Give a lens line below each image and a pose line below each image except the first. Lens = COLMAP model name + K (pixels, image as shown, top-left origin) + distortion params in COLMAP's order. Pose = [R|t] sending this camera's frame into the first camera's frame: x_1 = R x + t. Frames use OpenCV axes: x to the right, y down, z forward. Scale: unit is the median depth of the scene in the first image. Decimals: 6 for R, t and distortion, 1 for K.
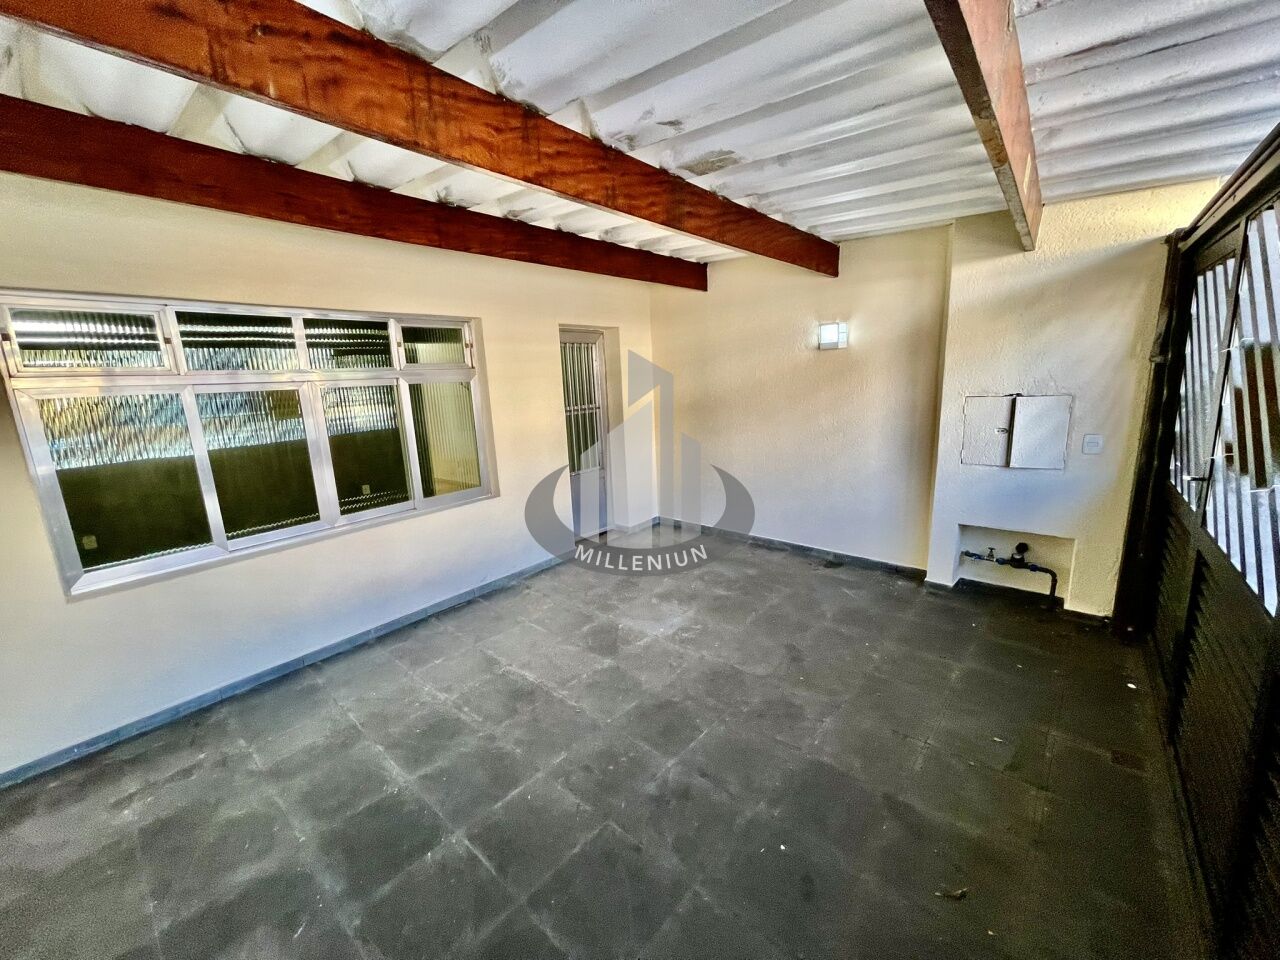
lens RADIAL K [[516.4, 0, 638.7], [0, 516.4, 484.4], [0, 0, 1]] dist [-0.000851, 0.001282]
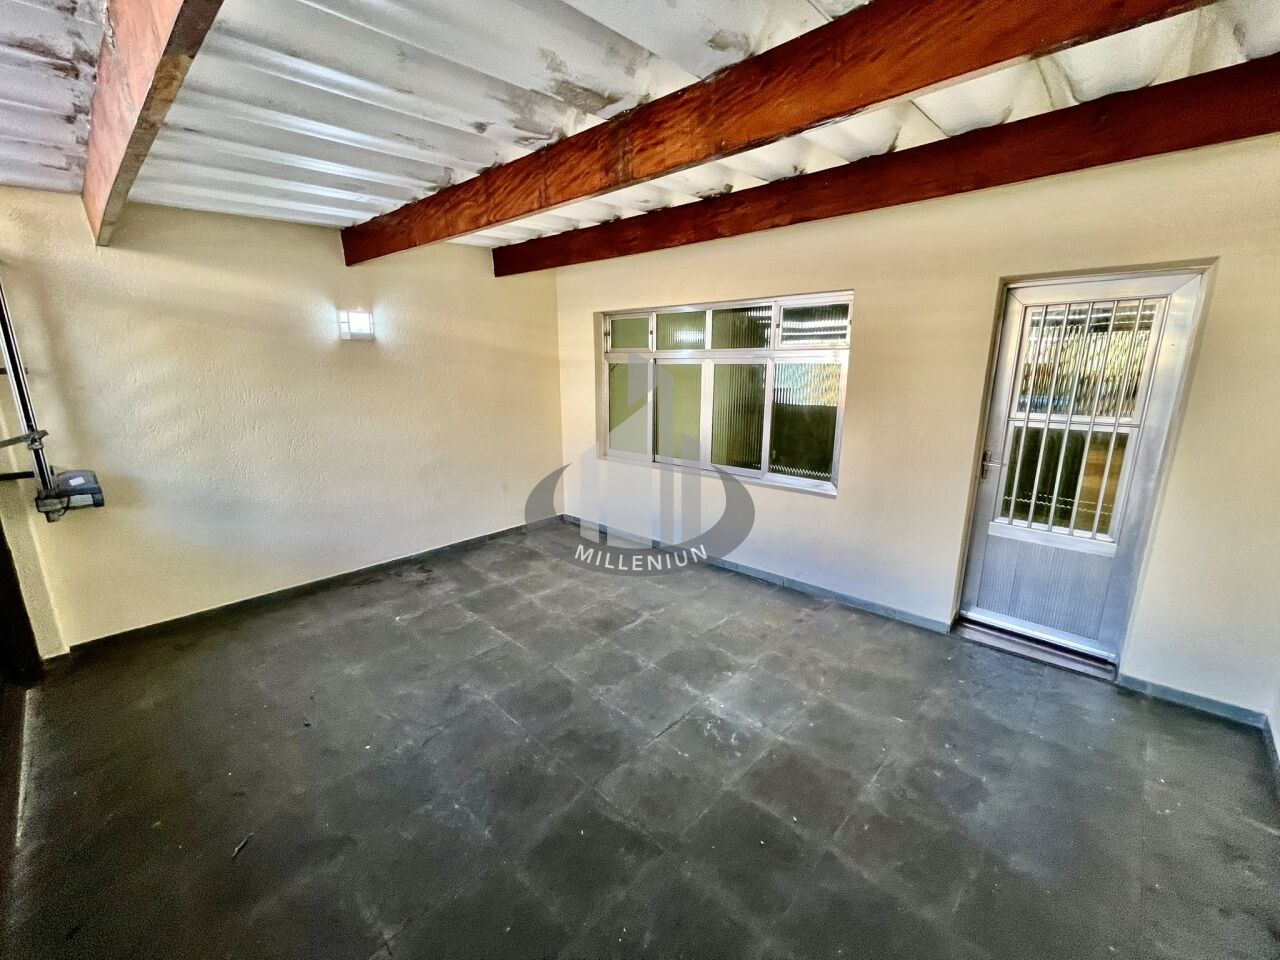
lens RADIAL K [[516.4, 0, 638.5], [0, 516.4, 483.0], [0, 0, 1]] dist [-0.000851, 0.001282]
pose [[-0.044472, 0.262082, -0.964020, 0.659040], [-0.210210, 0.940916, 0.265498, -0.187563], [0.976644, 0.214454, 0.013247, 0.767848]]
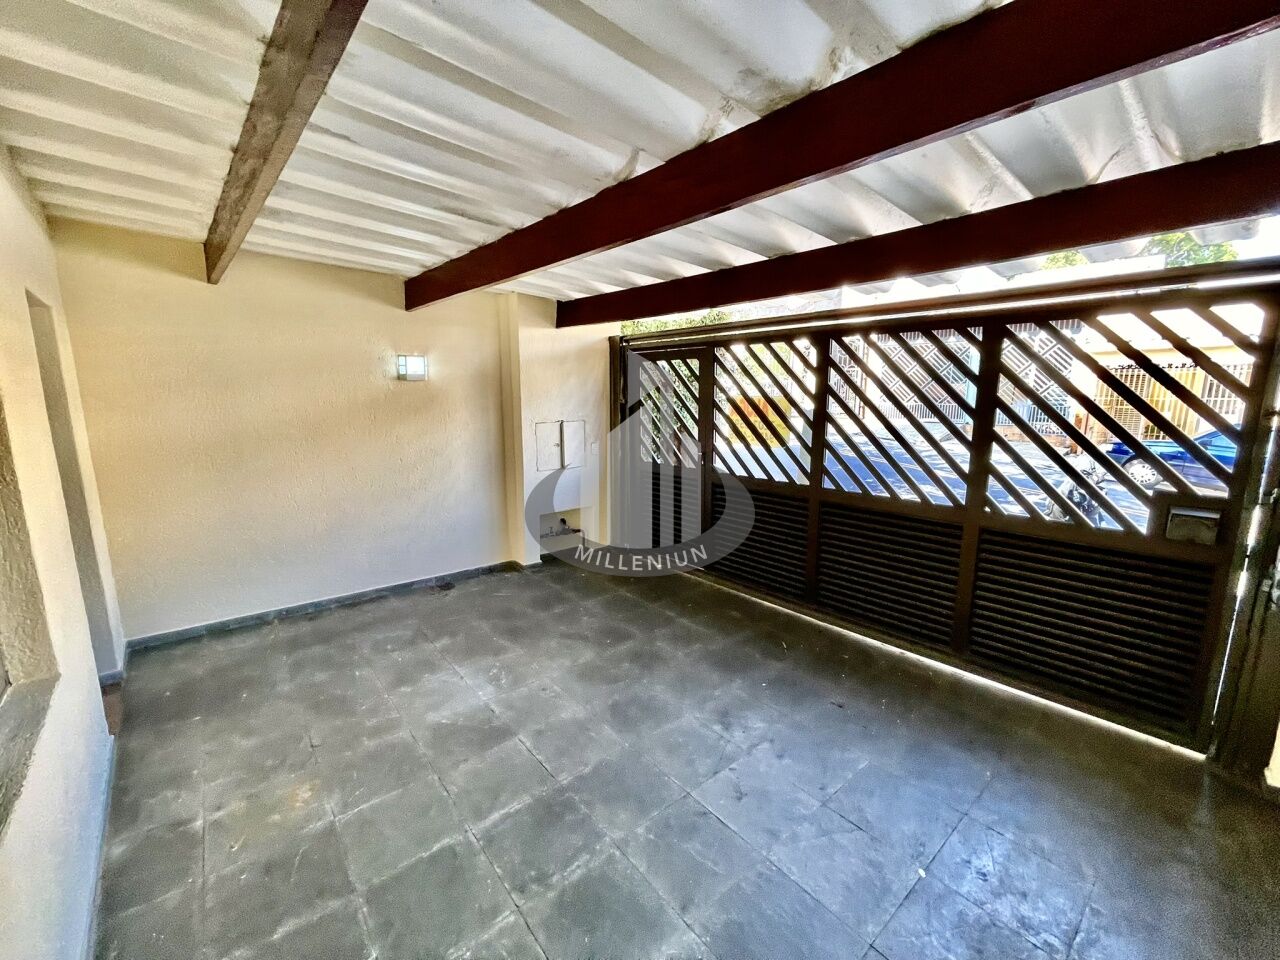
lens RADIAL K [[516.4, 0, 636.7], [0, 516.4, 479.5], [0, 0, 1]] dist [-0.000851, 0.001282]
pose [[0.150065, -0.120651, 0.981287, -0.690297], [0.197609, 0.976159, 0.089801, -0.089334], [-0.968727, 0.180435, 0.170329, 0.512774]]
